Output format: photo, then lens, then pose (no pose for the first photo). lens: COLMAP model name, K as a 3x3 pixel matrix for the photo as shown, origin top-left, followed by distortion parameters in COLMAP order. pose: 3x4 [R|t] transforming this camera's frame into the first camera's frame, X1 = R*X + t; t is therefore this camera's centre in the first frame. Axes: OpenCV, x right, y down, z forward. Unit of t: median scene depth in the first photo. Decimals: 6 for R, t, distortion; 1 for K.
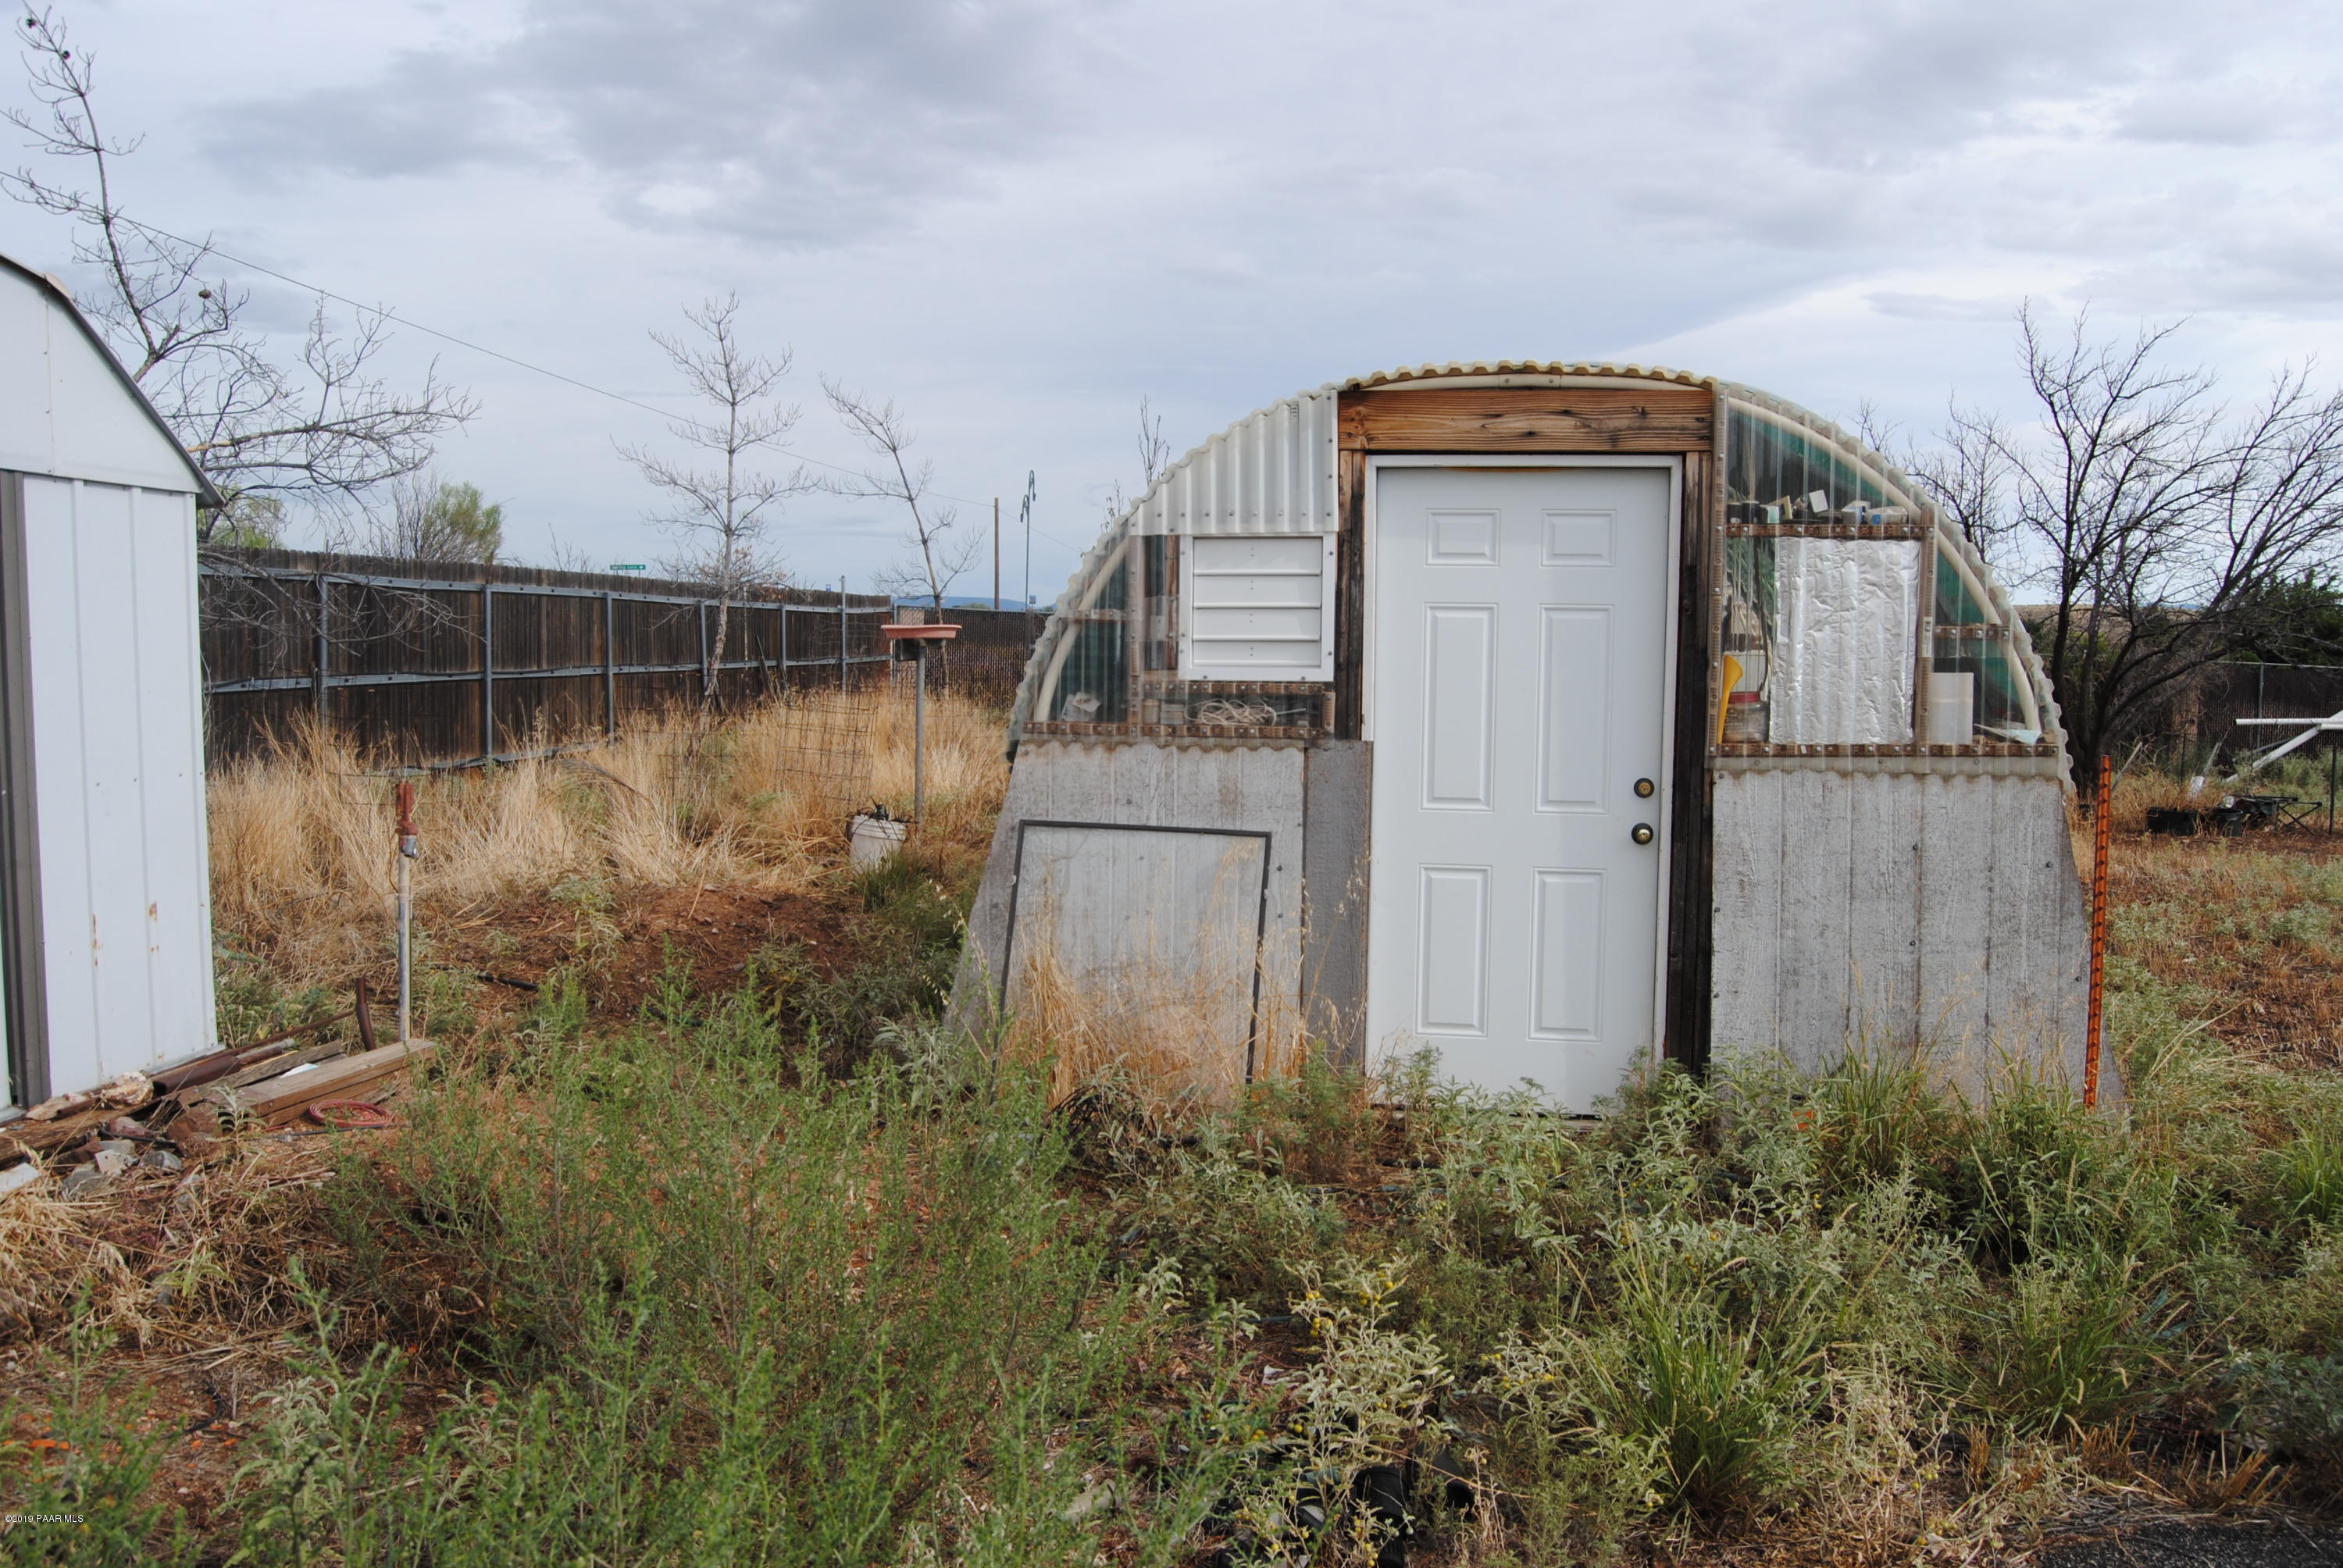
lens RADIAL K [[1850.3, 0, 1173.8], [0, 1850.3, 789.4], [0, 0, 1]] dist [-0.091673, 0.035946]
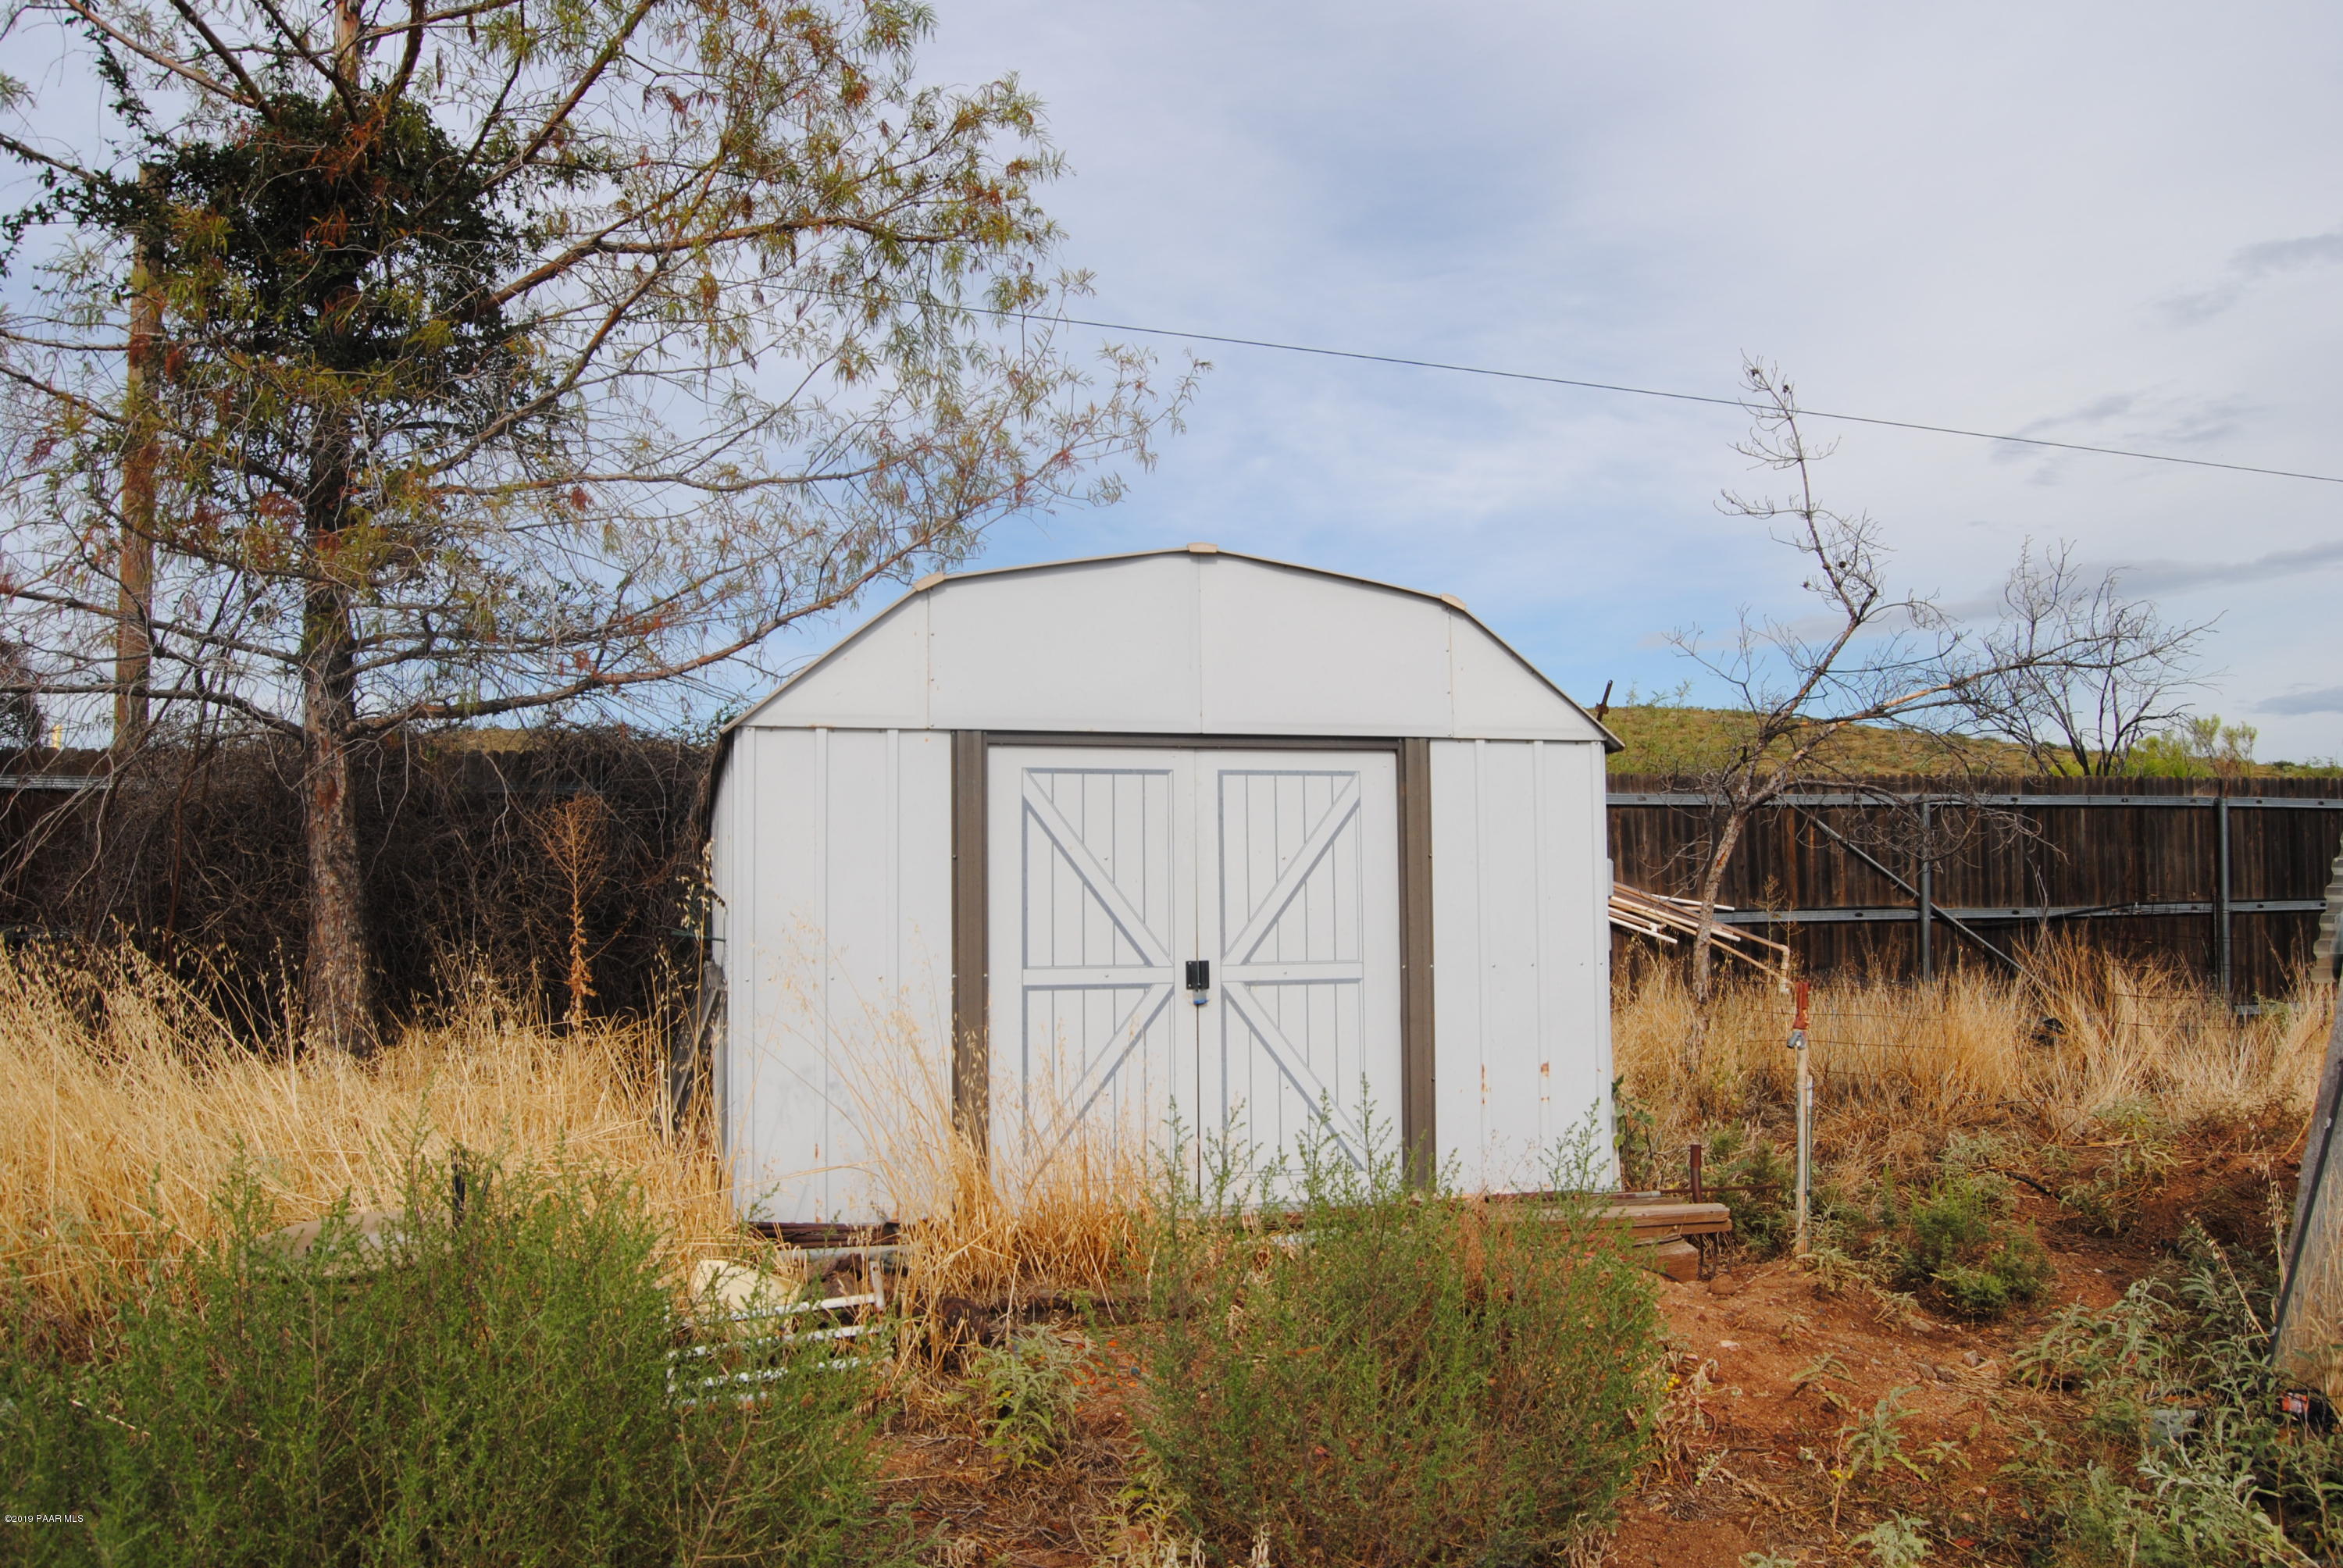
lens RADIAL K [[1850.3, 0, 1175.2], [0, 1850.3, 782.8], [0, 0, 1]] dist [-0.091673, 0.035946]
pose [[0.320074, -0.066893, -0.945028, 0.426542], [-0.066575, 0.993450, -0.092869, 0.003378], [0.945050, 0.092640, 0.313525, 0.234274]]
